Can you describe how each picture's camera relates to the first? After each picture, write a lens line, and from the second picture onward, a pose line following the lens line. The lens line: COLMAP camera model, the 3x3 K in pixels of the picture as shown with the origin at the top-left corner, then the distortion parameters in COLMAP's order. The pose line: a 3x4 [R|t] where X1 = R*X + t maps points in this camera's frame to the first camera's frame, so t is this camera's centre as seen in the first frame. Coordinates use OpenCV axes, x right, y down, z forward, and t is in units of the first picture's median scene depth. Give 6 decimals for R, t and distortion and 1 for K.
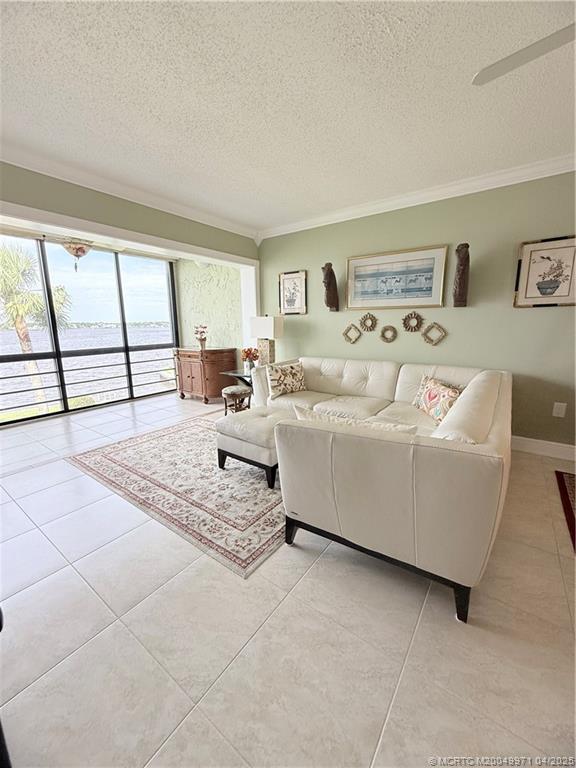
lens RADIAL K [[308.8, 0, 284.6], [0, 308.8, 382.6], [0, 0, 1]] dist [-0.008207, 0.000660]
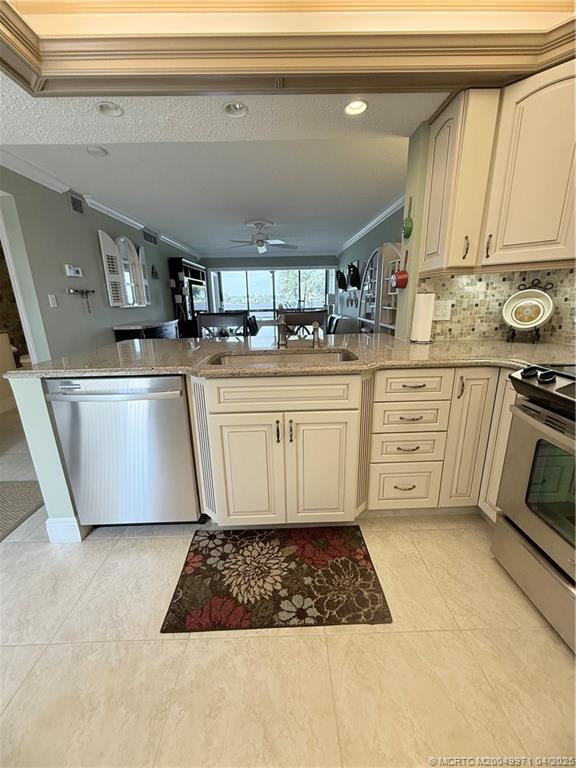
lens RADIAL K [[308.8, 0, 285.5], [0, 308.8, 383.5], [0, 0, 1]] dist [-0.008207, 0.000660]
pose [[0.603776, 0.209645, -0.769093, 1.824769], [-0.132197, 0.977772, 0.162746, 0.102681], [0.786116, 0.003410, 0.618069, -0.665427]]
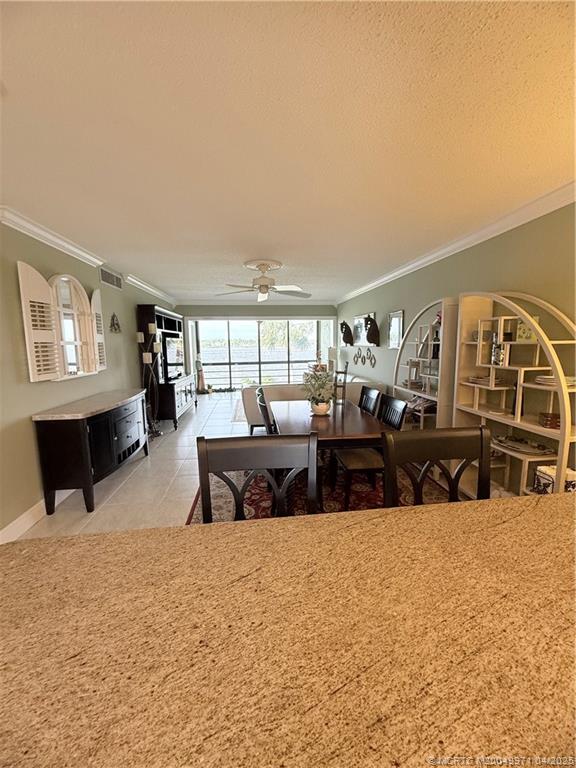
lens RADIAL K [[308.8, 0, 285.8], [0, 308.8, 381.1], [0, 0, 1]] dist [-0.008207, 0.000660]
pose [[0.680455, 0.090853, -0.727136, 1.340670], [-0.127240, 0.991860, 0.004858, 0.009782], [0.721659, 0.089215, 0.686476, -0.519753]]
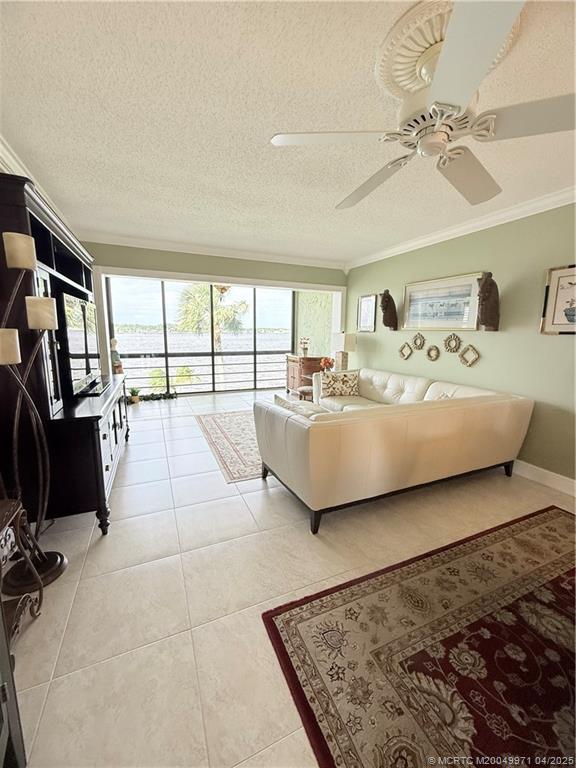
lens RADIAL K [[308.8, 0, 283.7], [0, 308.8, 380.8], [0, 0, 1]] dist [-0.008207, 0.000660]
pose [[0.863052, 0.101248, -0.494864, 0.435143], [-0.116013, 0.993247, 0.000887, -0.001215], [0.491612, 0.056645, 0.868970, -0.196661]]
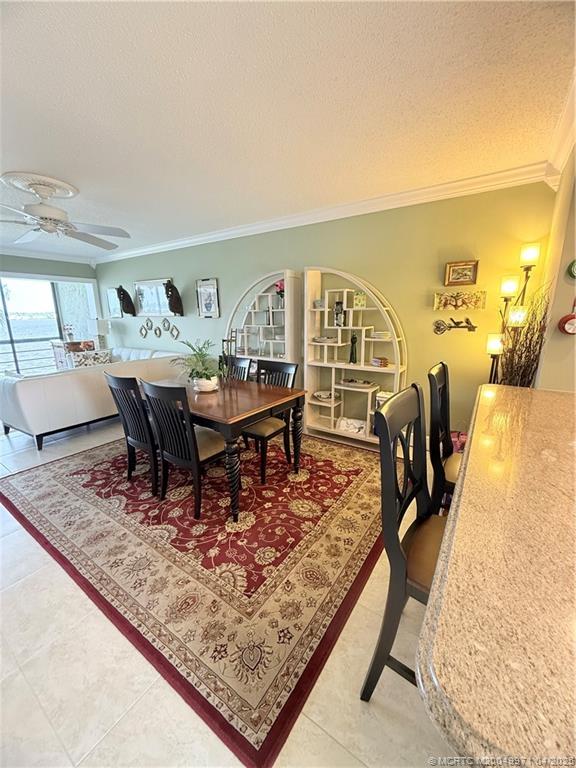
lens RADIAL K [[308.8, 0, 298.5], [0, 308.8, 385.8], [0, 0, 1]] dist [-0.008207, 0.000660]
pose [[0.998315, -0.014321, 0.056236, 0.969059], [0.011498, 0.998673, 0.050204, 0.044950], [-0.056880, -0.049473, 0.997154, -0.620363]]
